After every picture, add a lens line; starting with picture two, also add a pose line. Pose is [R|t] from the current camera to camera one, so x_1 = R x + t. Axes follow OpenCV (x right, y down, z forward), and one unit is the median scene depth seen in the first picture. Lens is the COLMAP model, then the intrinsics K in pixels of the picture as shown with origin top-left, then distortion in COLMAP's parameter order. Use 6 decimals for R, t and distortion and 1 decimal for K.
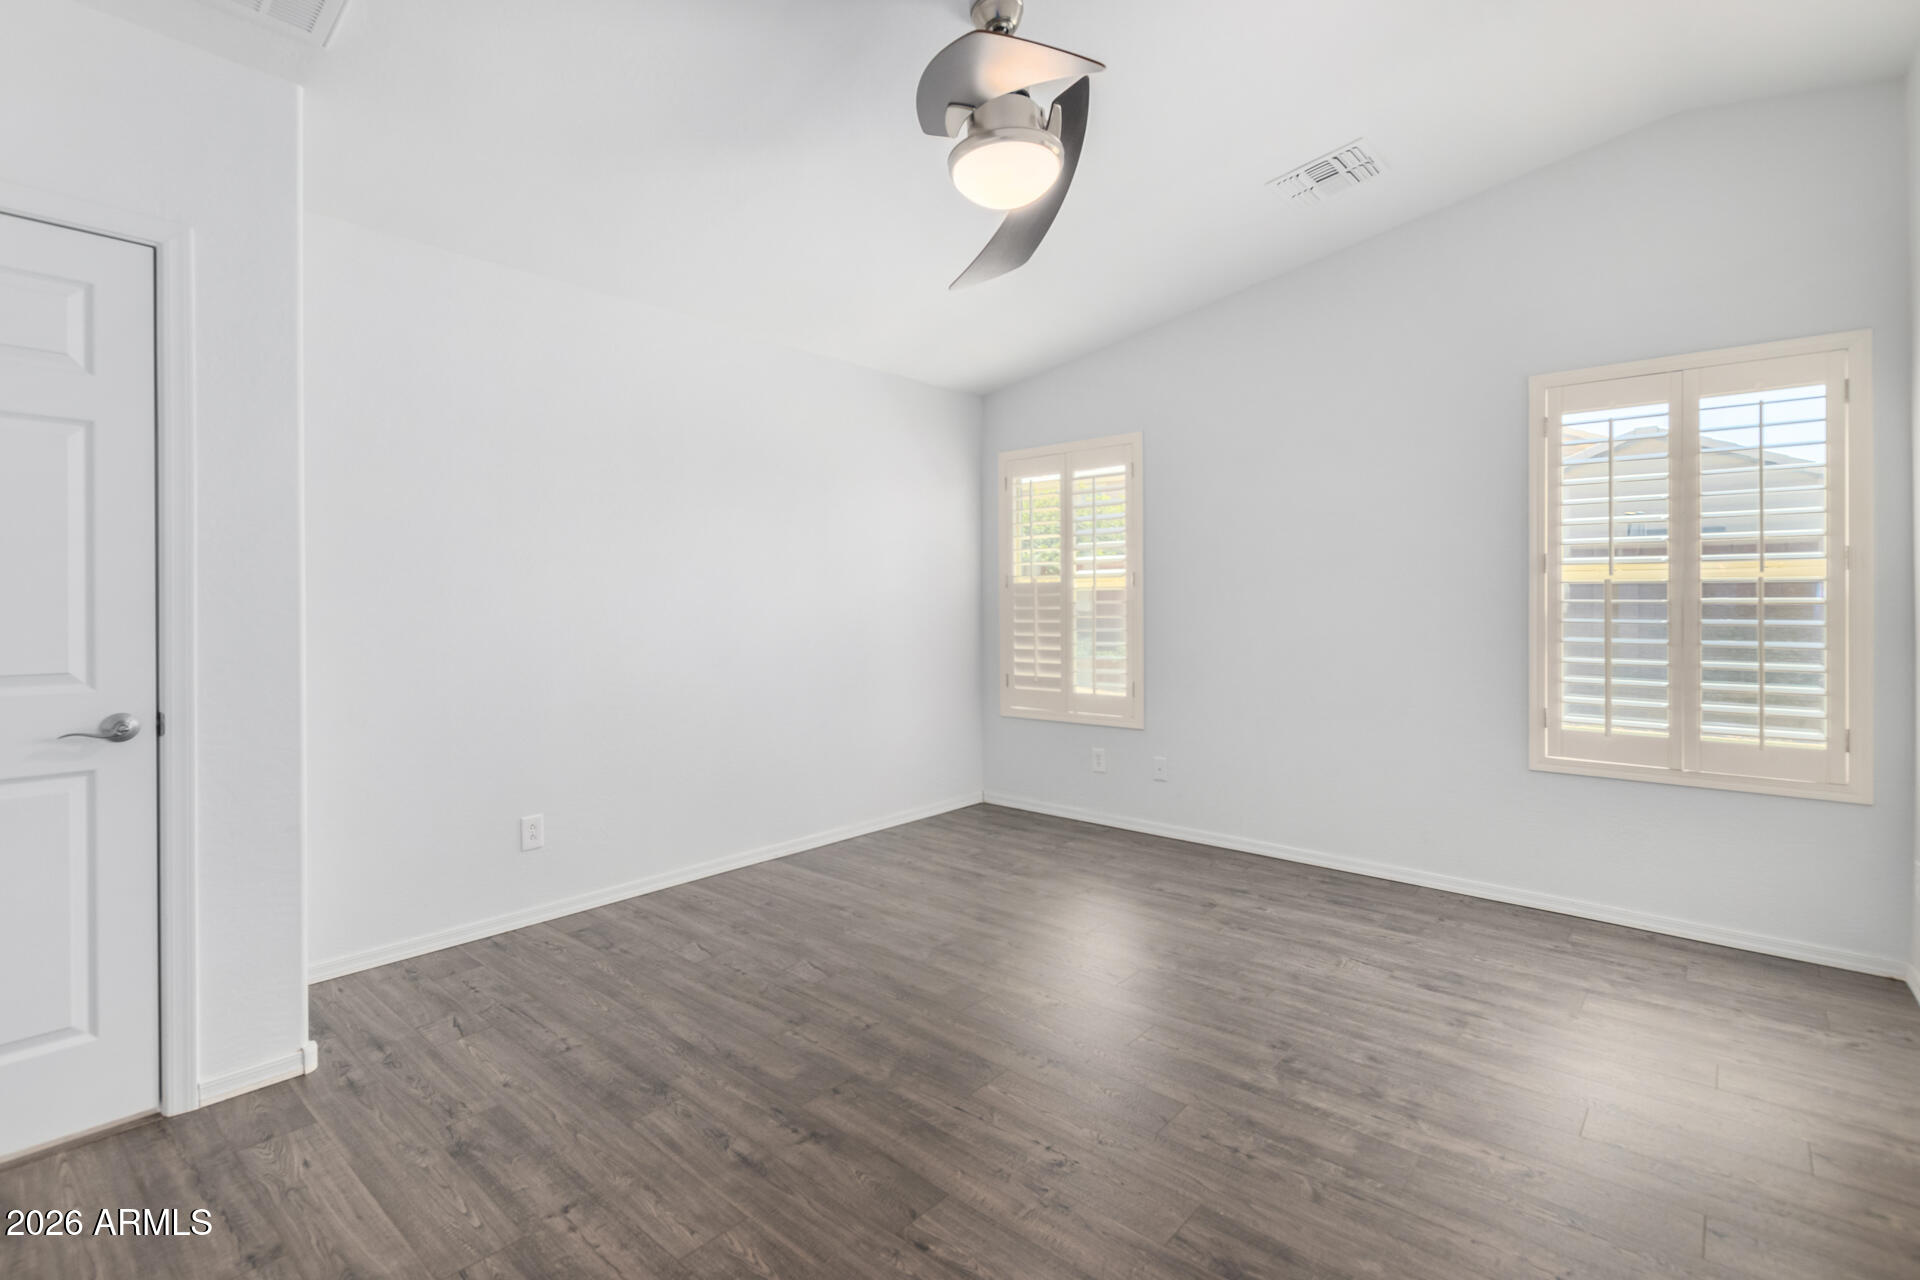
lens RADIAL K [[901.1, 0, 922.6], [0, 901.1, 608.9], [0, 0, 1]] dist [-0.001707, -0.000355]
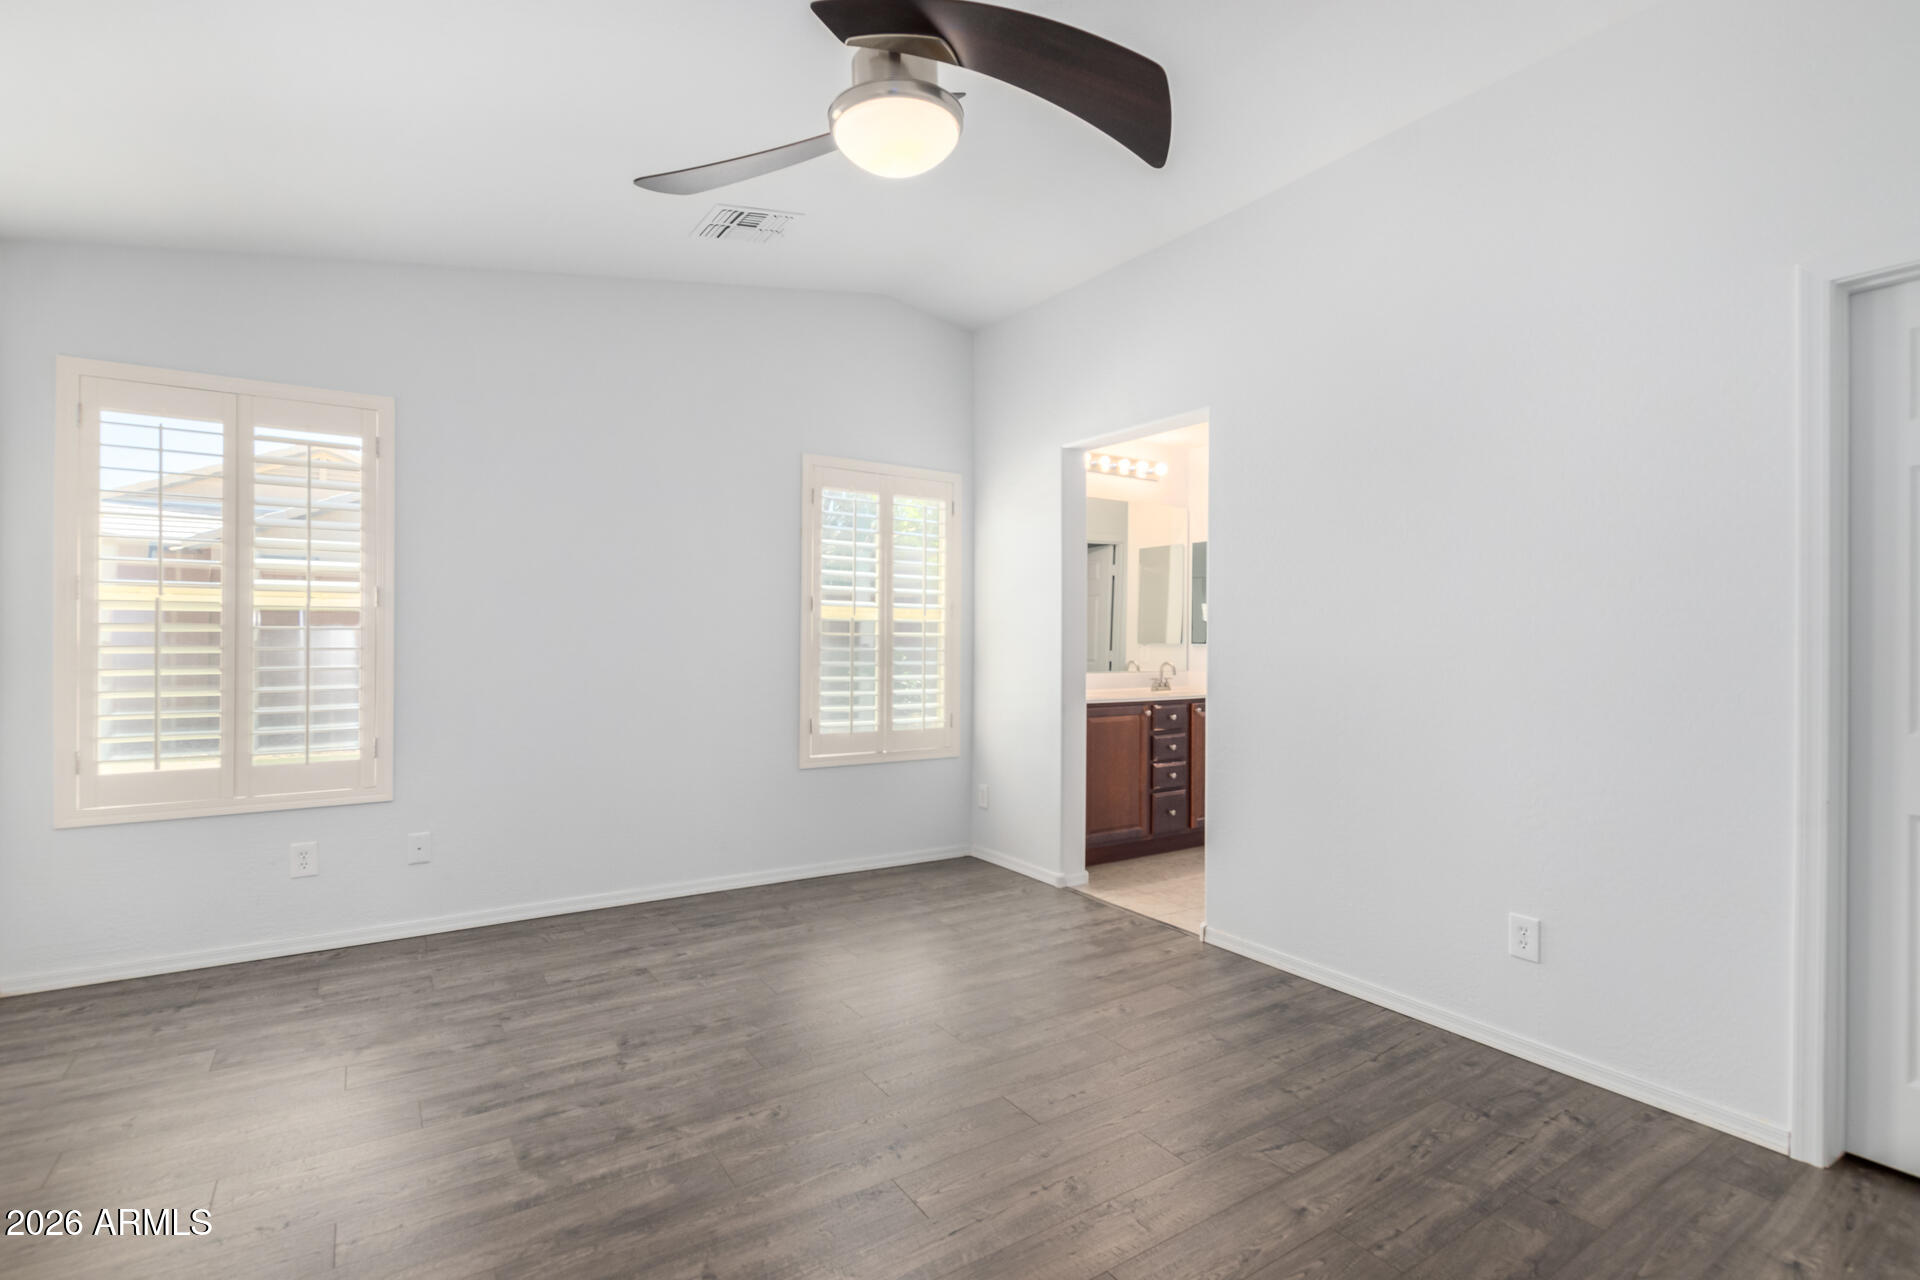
lens RADIAL K [[904.7, 0, 960.0], [0, 904.7, 640.0], [0, 0, 1]] dist [0.000379, 0.000150]
pose [[0.236475, -0.001939, 0.971636, -0.506581], [-0.006919, 0.999969, 0.003680, -0.005919], [-0.971613, -0.007592, 0.236454, 0.511161]]
